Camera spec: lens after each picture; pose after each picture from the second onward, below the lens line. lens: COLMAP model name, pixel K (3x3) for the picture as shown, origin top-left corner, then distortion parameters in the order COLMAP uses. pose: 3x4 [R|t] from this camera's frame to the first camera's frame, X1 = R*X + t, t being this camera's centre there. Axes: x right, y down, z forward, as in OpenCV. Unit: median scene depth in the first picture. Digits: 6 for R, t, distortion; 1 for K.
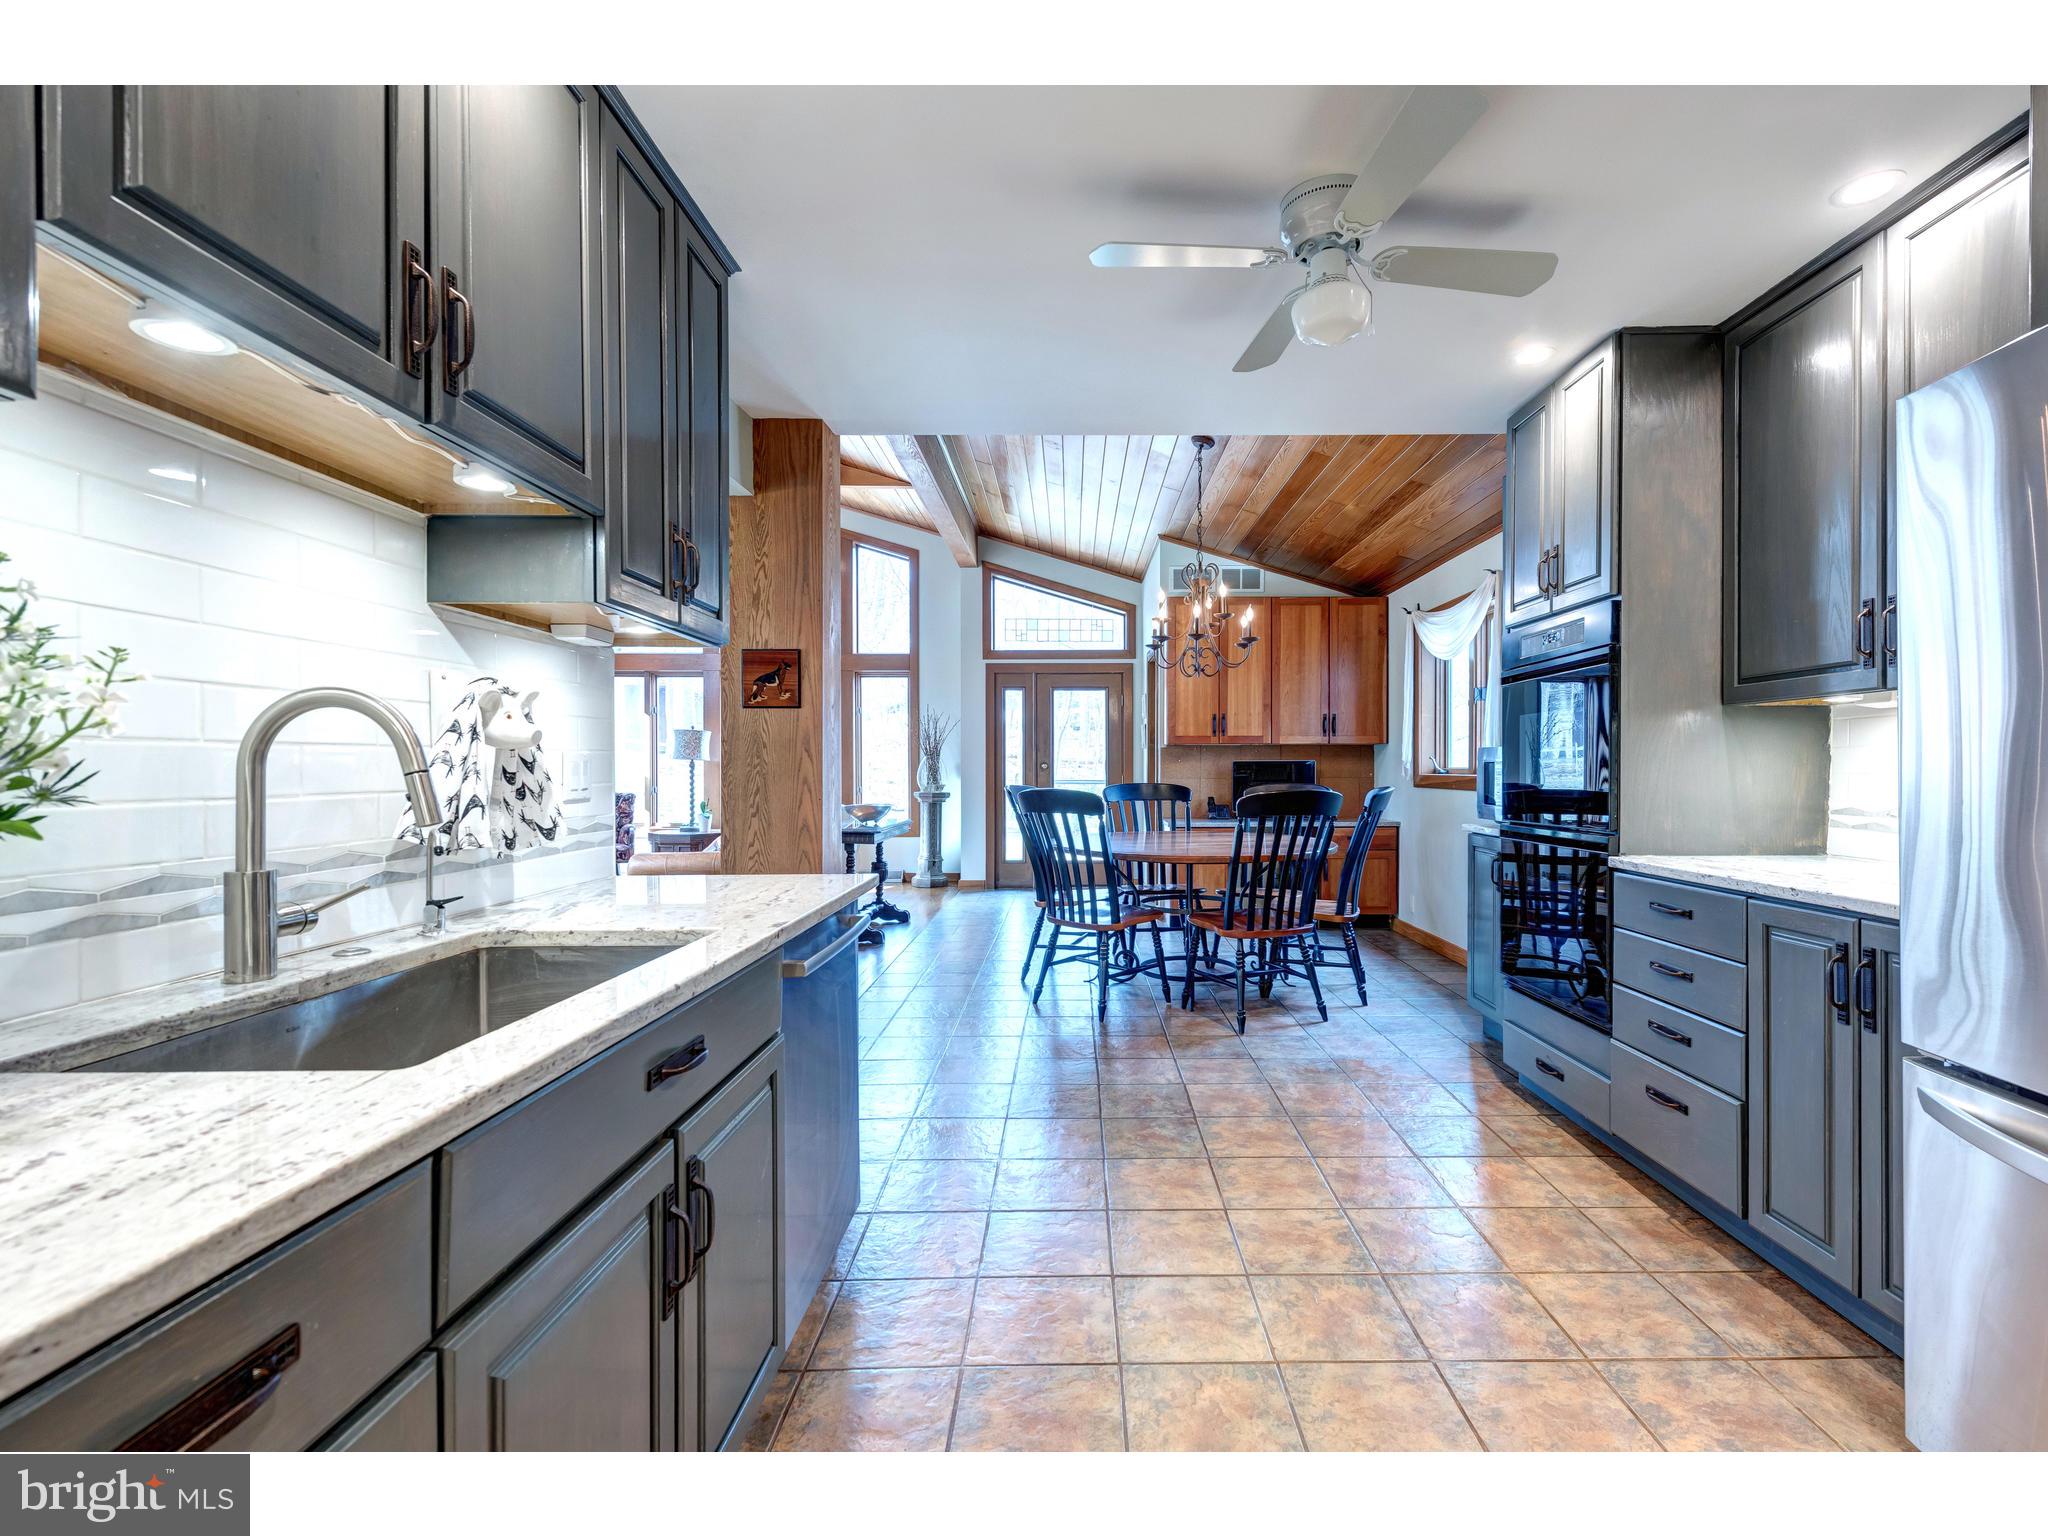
lens RADIAL K [[931.7, 0, 1063.0], [0, 931.7, 776.1], [0, 0, 1]] dist [0.011680, -0.002151]
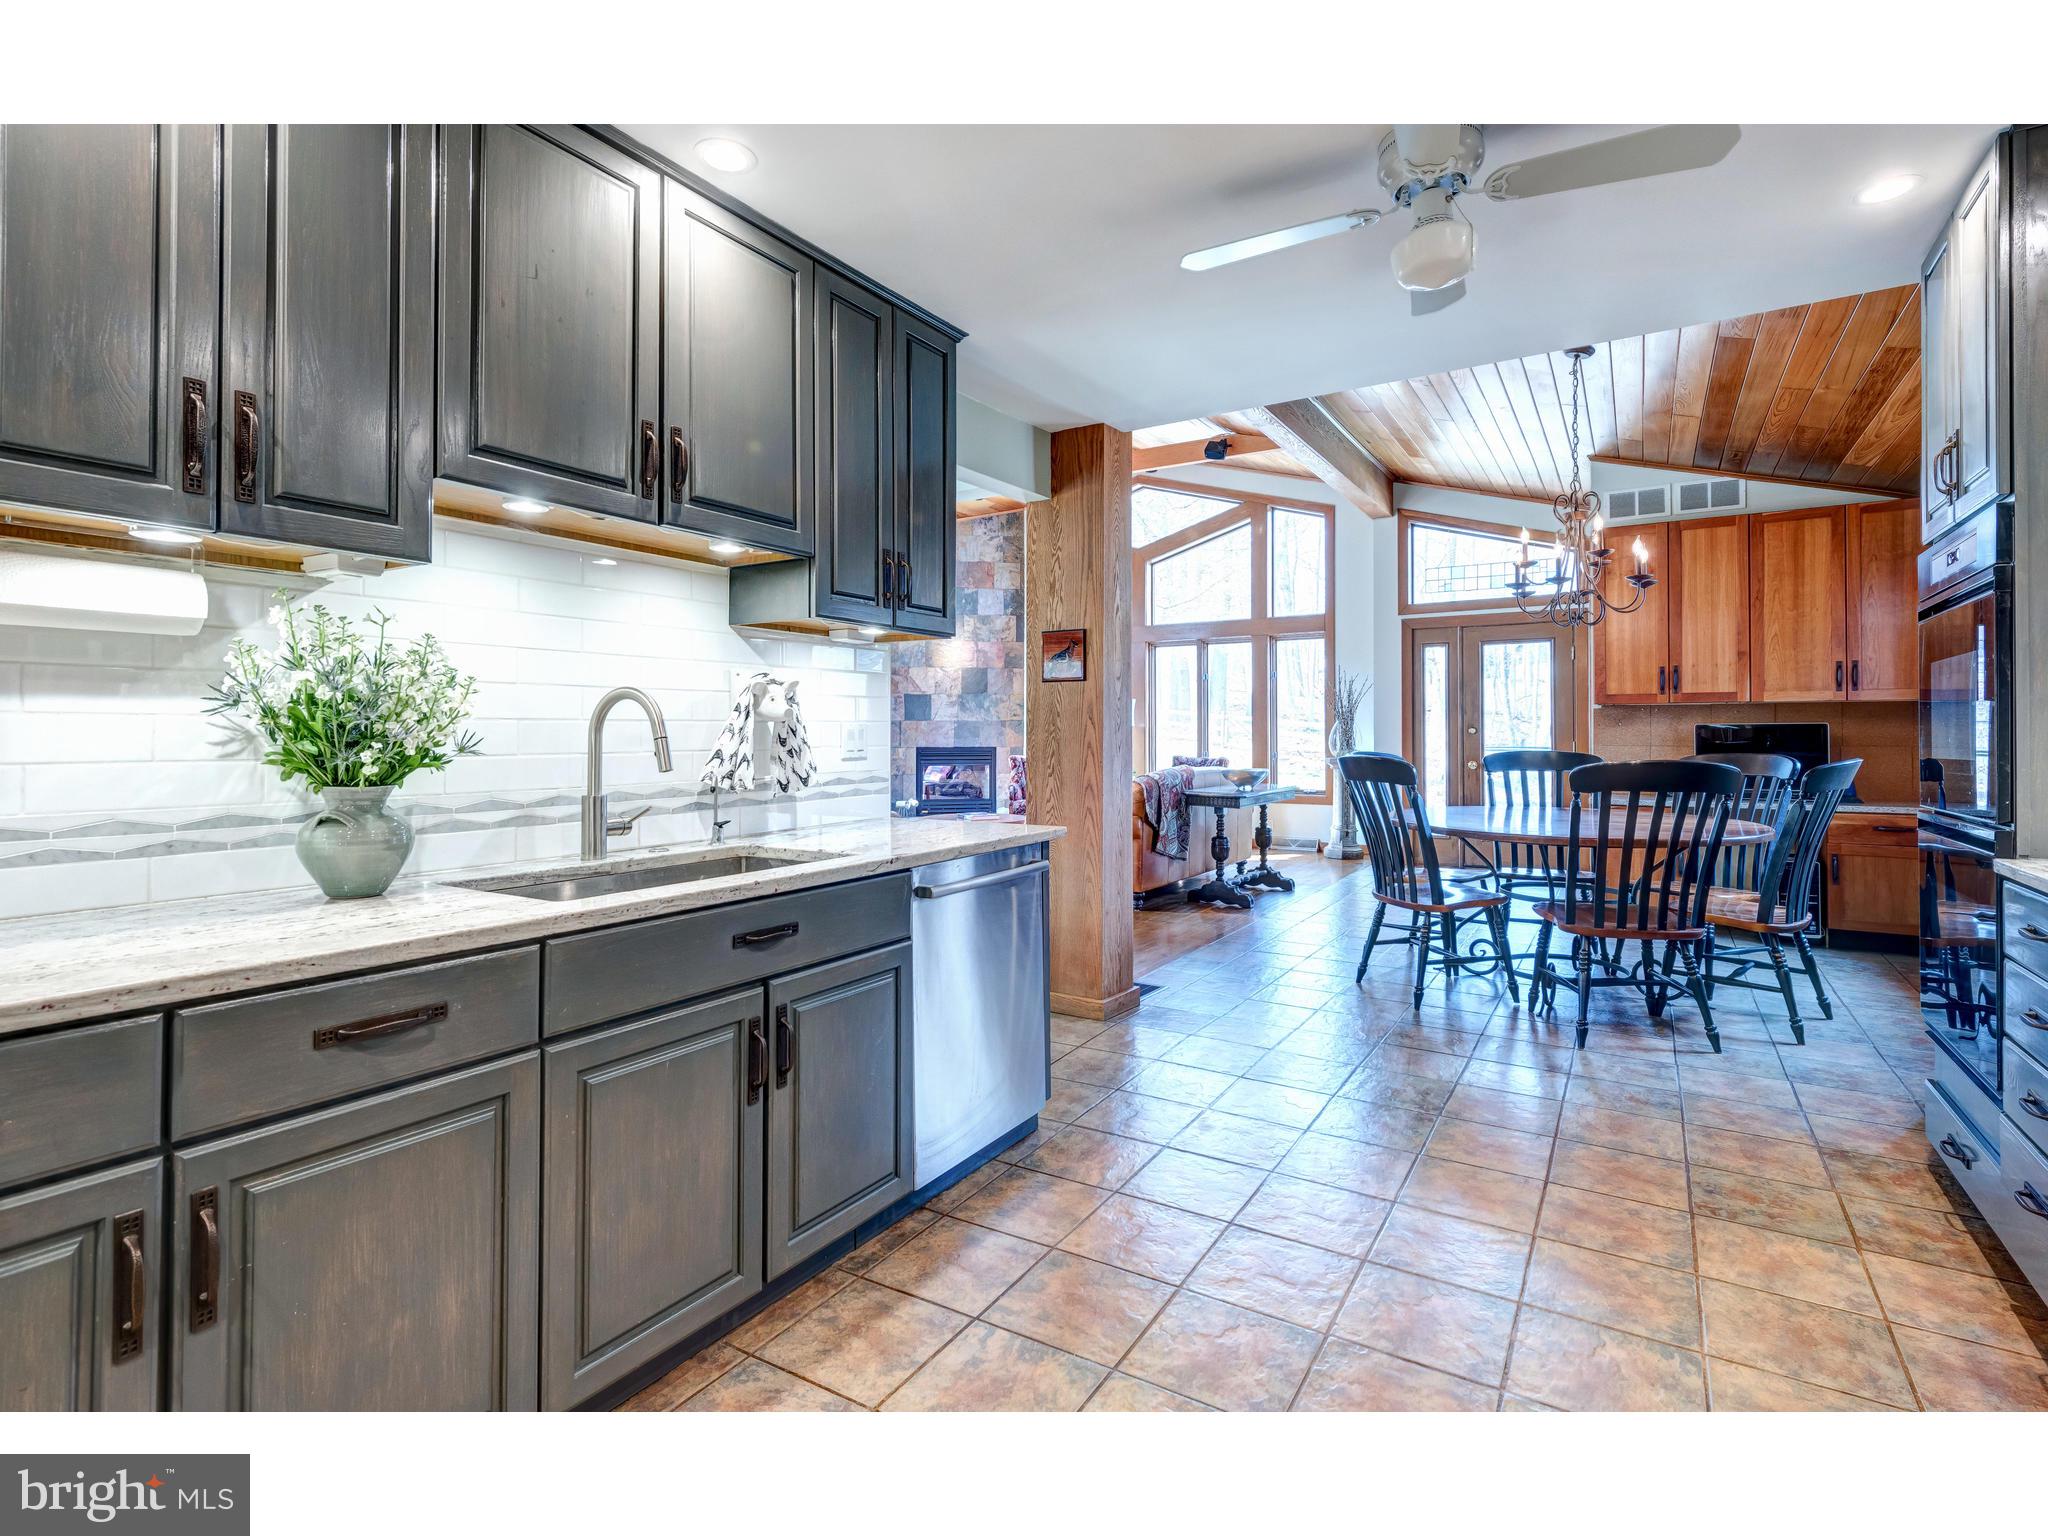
lens RADIAL K [[966.0, 0, 1011.8], [0, 966.0, 726.2], [0, 0, 1]] dist [0.017597, -0.005308]
pose [[0.842621, -0.003917, -0.538493, 0.396307], [-0.004181, 0.999896, -0.013816, -0.002469], [0.538491, 0.013893, 0.842517, -0.046298]]
